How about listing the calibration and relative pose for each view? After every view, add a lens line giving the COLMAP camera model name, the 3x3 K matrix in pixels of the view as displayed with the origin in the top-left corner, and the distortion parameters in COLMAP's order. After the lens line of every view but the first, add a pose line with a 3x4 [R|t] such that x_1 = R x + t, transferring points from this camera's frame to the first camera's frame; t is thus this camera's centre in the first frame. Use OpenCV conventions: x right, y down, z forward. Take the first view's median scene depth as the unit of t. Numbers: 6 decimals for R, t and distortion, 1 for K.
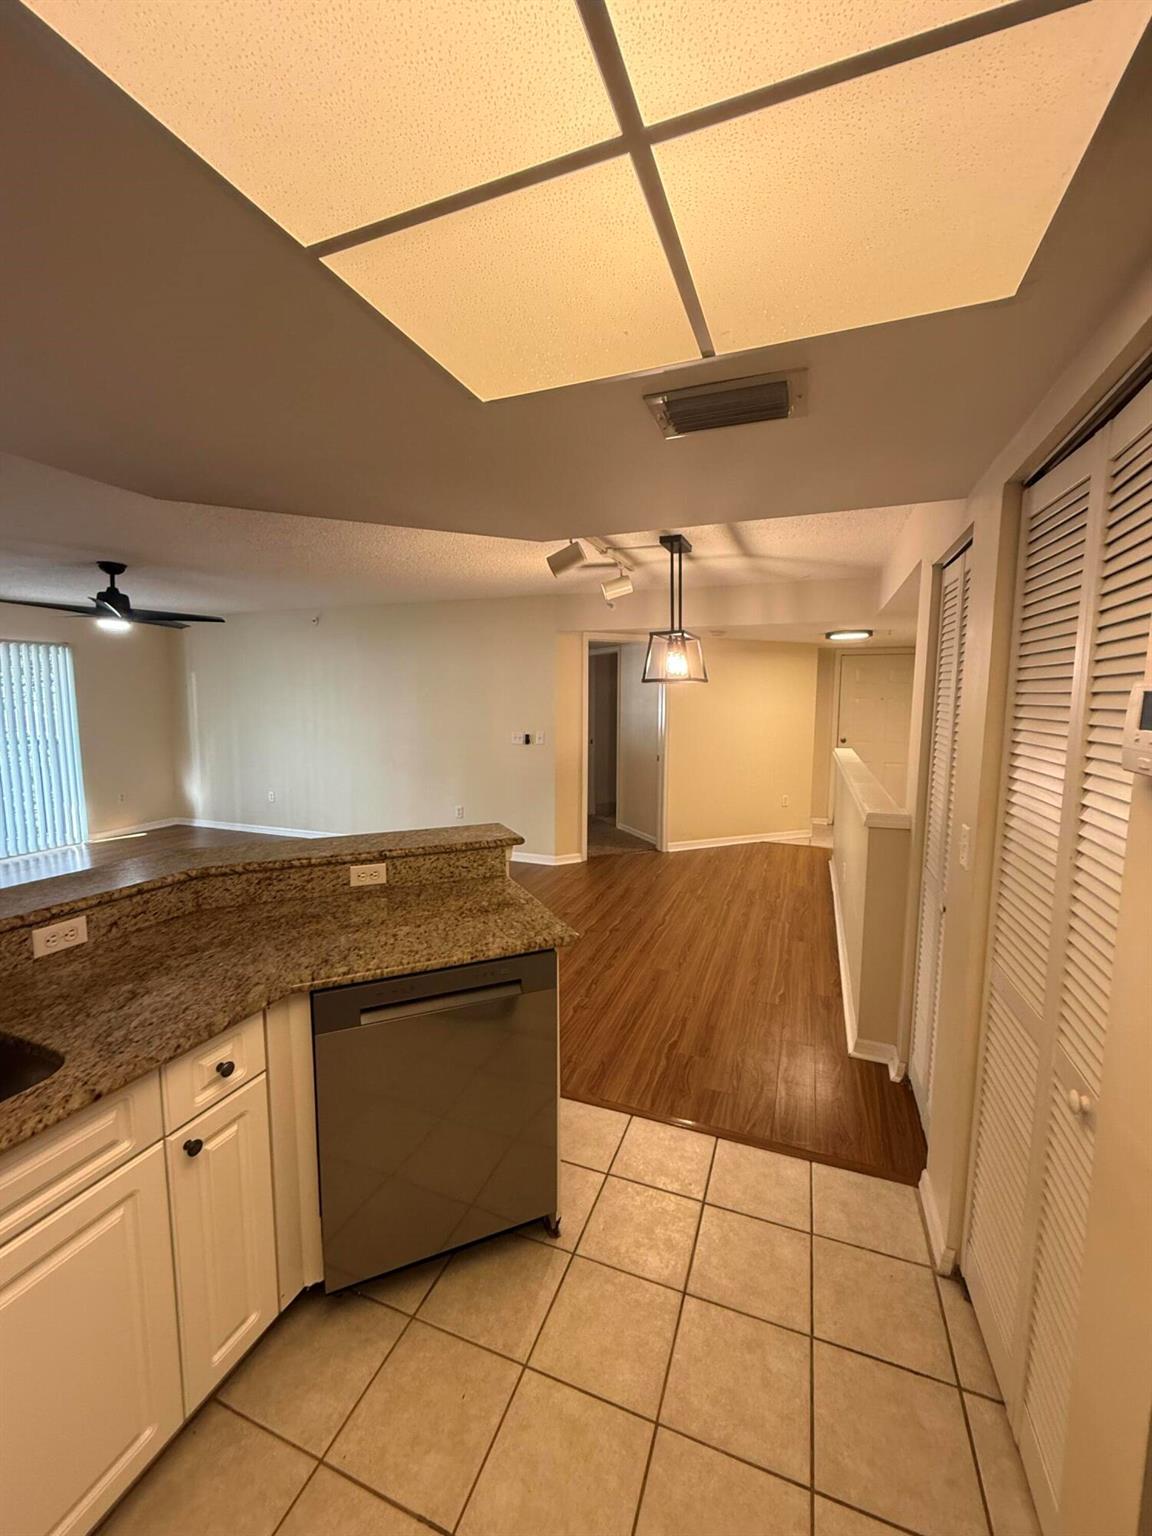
lens RADIAL K [[611.3, 0, 576.1], [0, 611.3, 761.5], [0, 0, 1]] dist [0.000104, -0.000141]
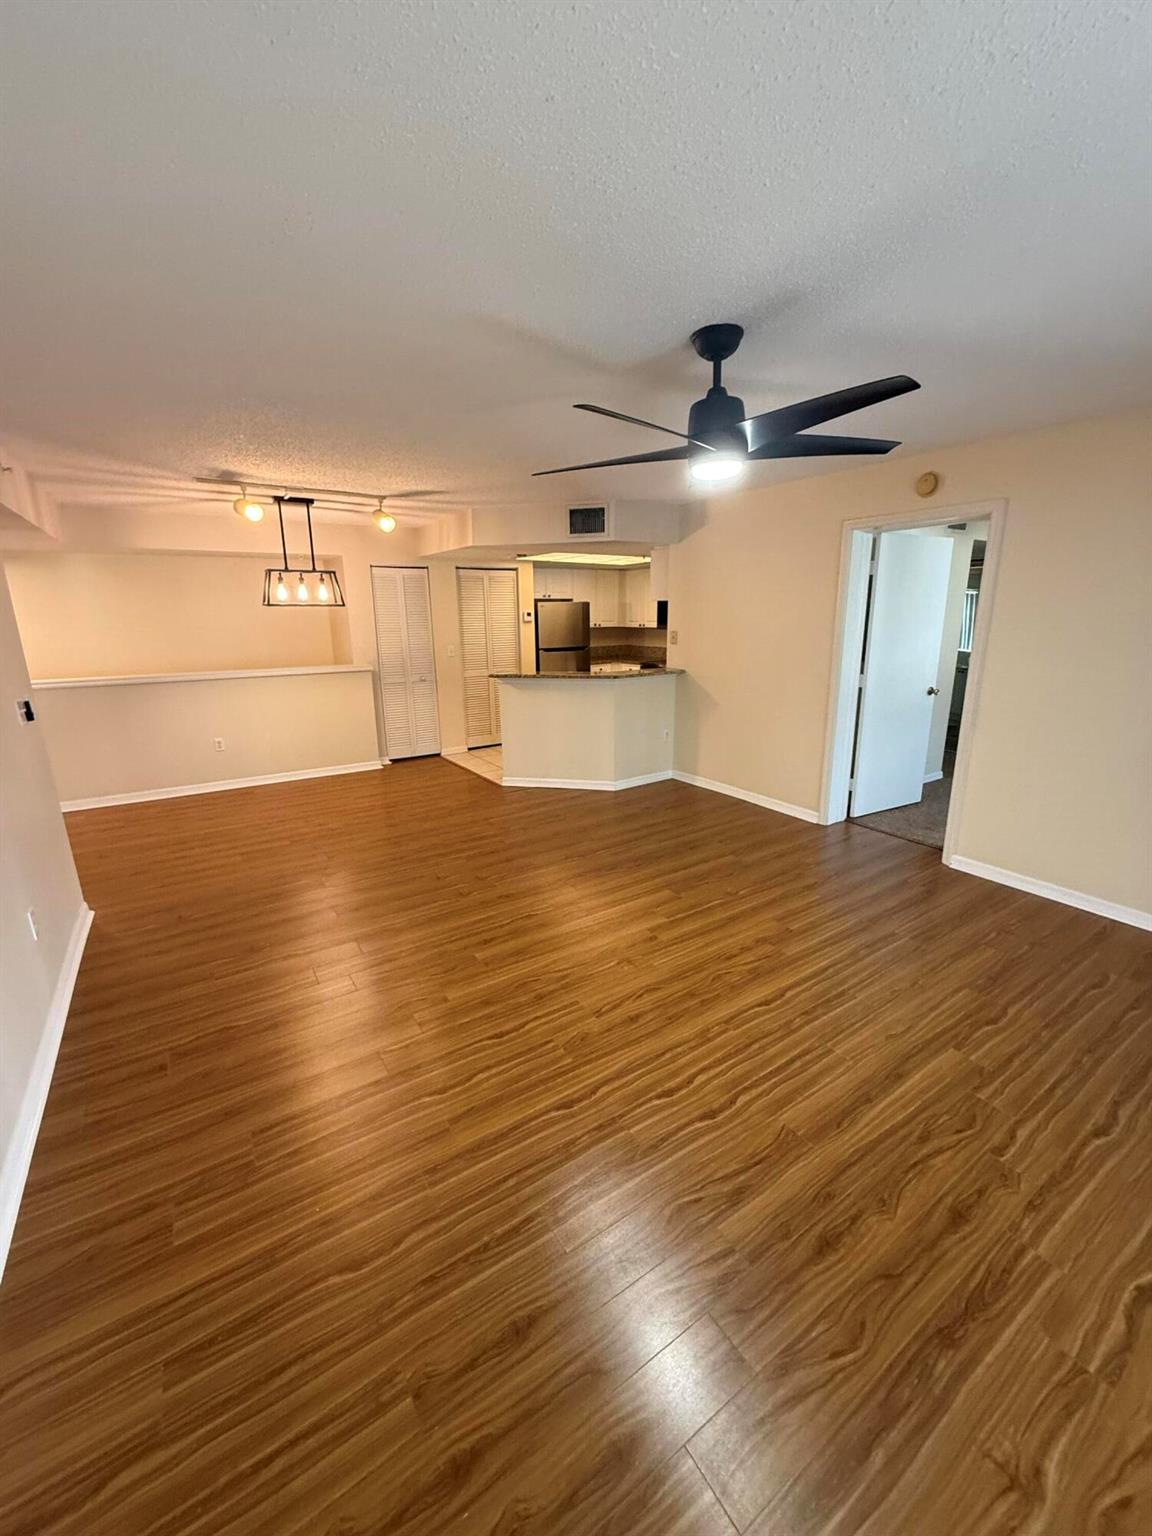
lens RADIAL K [[609.4, 0, 577.4], [0, 609.4, 757.3], [0, 0, 1]] dist [-0.027420, -0.000028]
pose [[-0.812281, -0.129060, 0.568808, -1.165934], [0.070386, 0.946396, 0.315247, -0.196288], [-0.579003, 0.296105, -0.759656, 1.803709]]
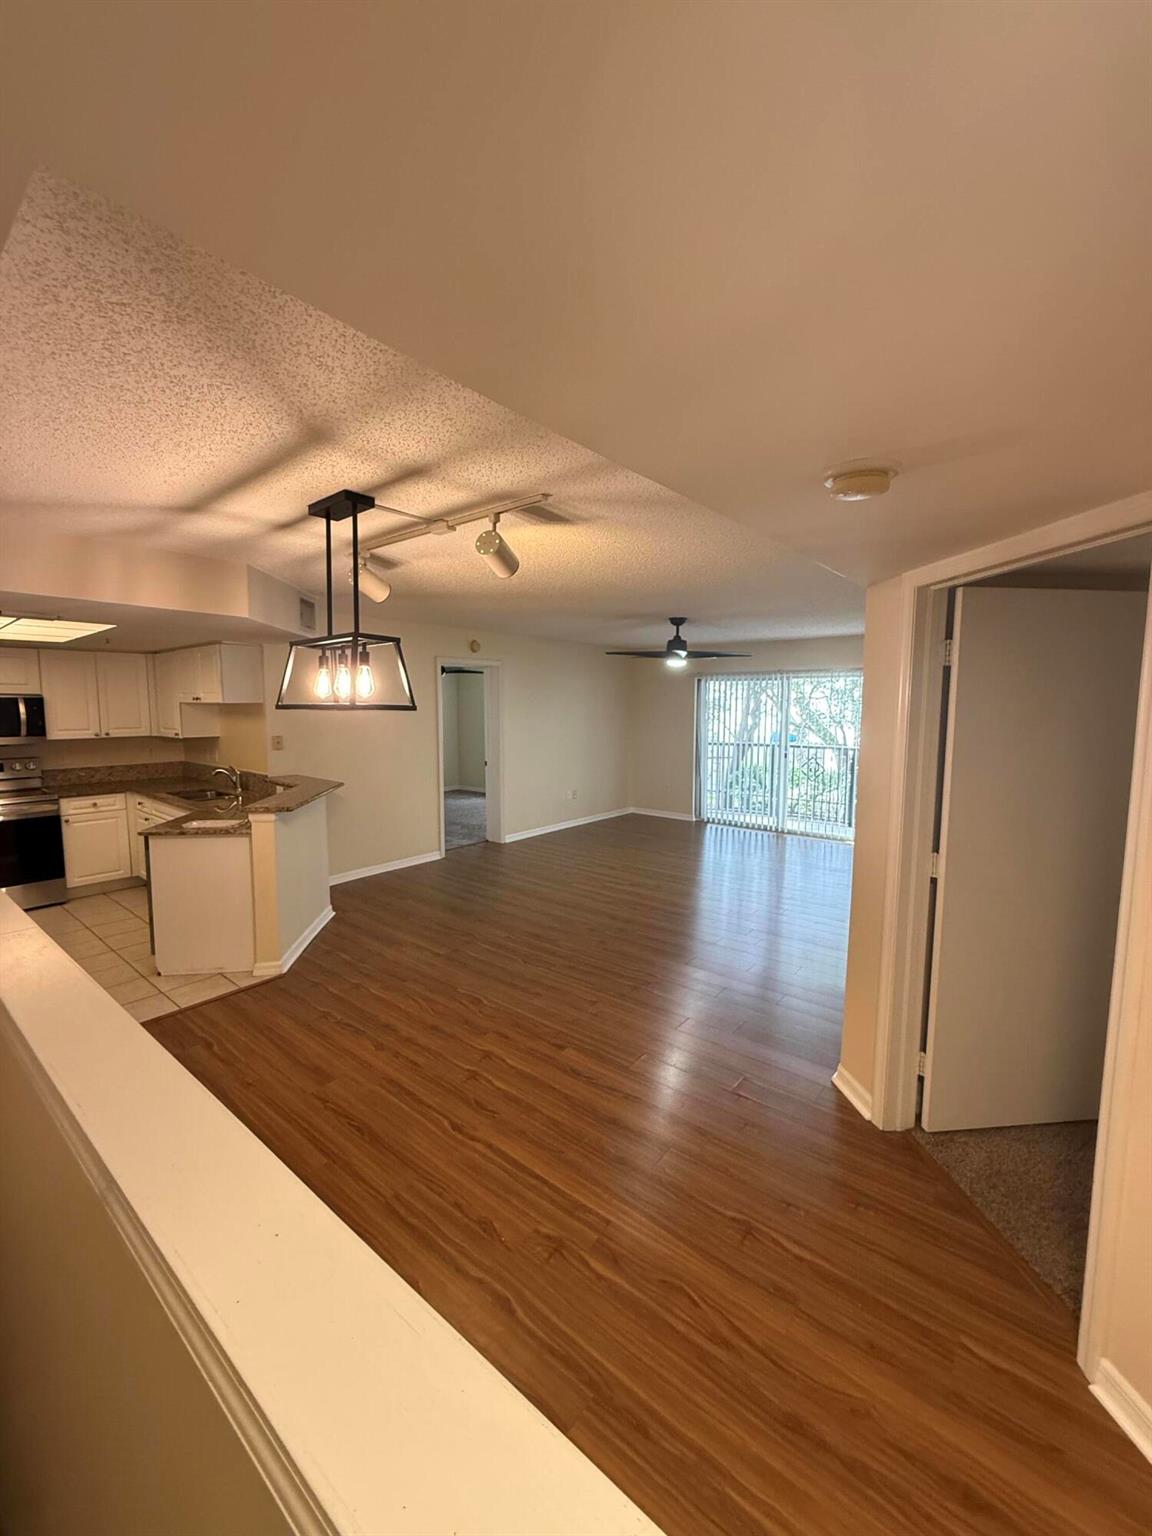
lens RADIAL K [[611.3, 0, 576.1], [0, 611.3, 761.5], [0, 0, 1]] dist [0.000104, -0.000141]
pose [[-0.313392, 0.090042, -0.945345, 0.738183], [-0.102135, 0.986524, 0.127823, -0.189708], [0.944116, 0.136611, -0.299972, 1.472416]]
